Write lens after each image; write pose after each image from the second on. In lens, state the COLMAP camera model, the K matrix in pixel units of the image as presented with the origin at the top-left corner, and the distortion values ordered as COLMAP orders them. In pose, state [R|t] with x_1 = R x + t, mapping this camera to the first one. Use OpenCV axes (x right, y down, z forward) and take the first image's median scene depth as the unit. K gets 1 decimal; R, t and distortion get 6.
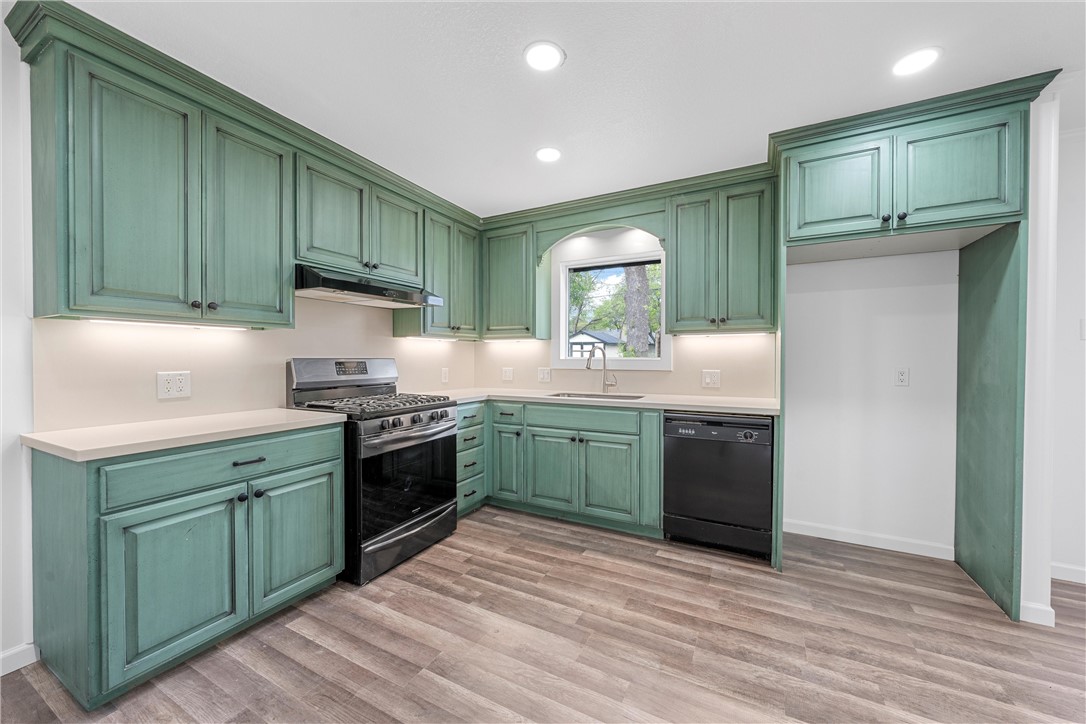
lens RADIAL K [[399.1, 0, 543.0], [0, 399.1, 362.0], [0, 0, 1]] dist [-0.002092, -0.000040]
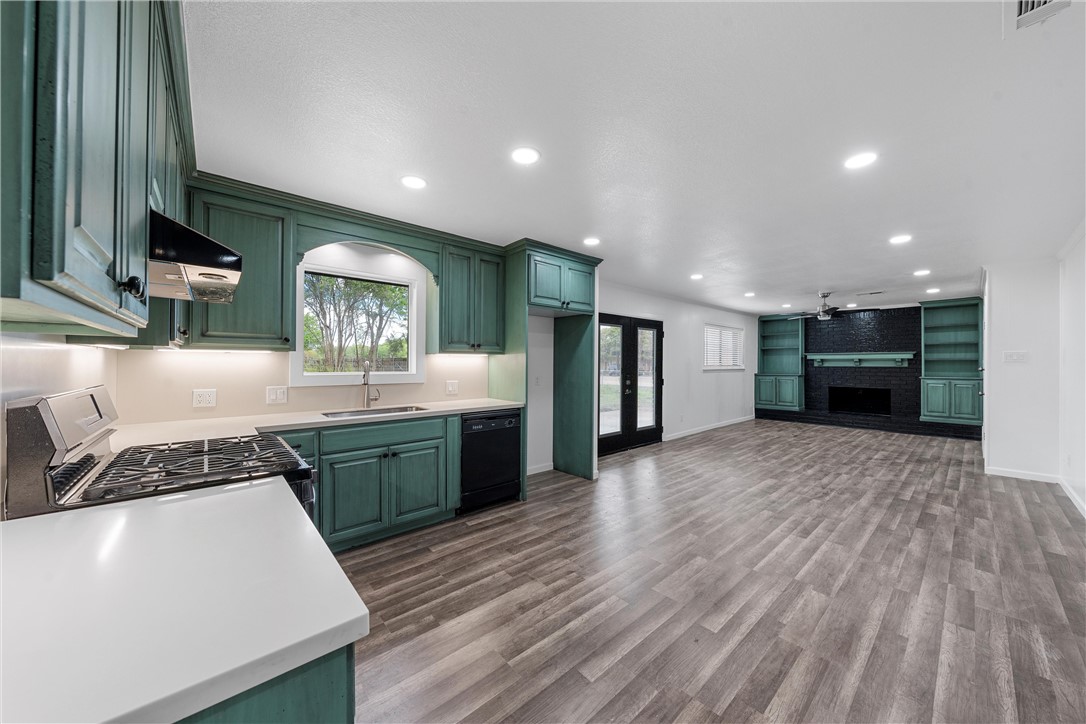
lens RADIAL K [[383.0, 0, 543.0], [0, 383.0, 362.0], [0, 0, 1]] dist [0.002058, 0.000137]
pose [[0.359915, 0.001500, 0.932984, -0.854161], [0.005797, 0.999976, -0.003844, -0.045759], [-0.932967, 0.006792, 0.359898, 0.347070]]
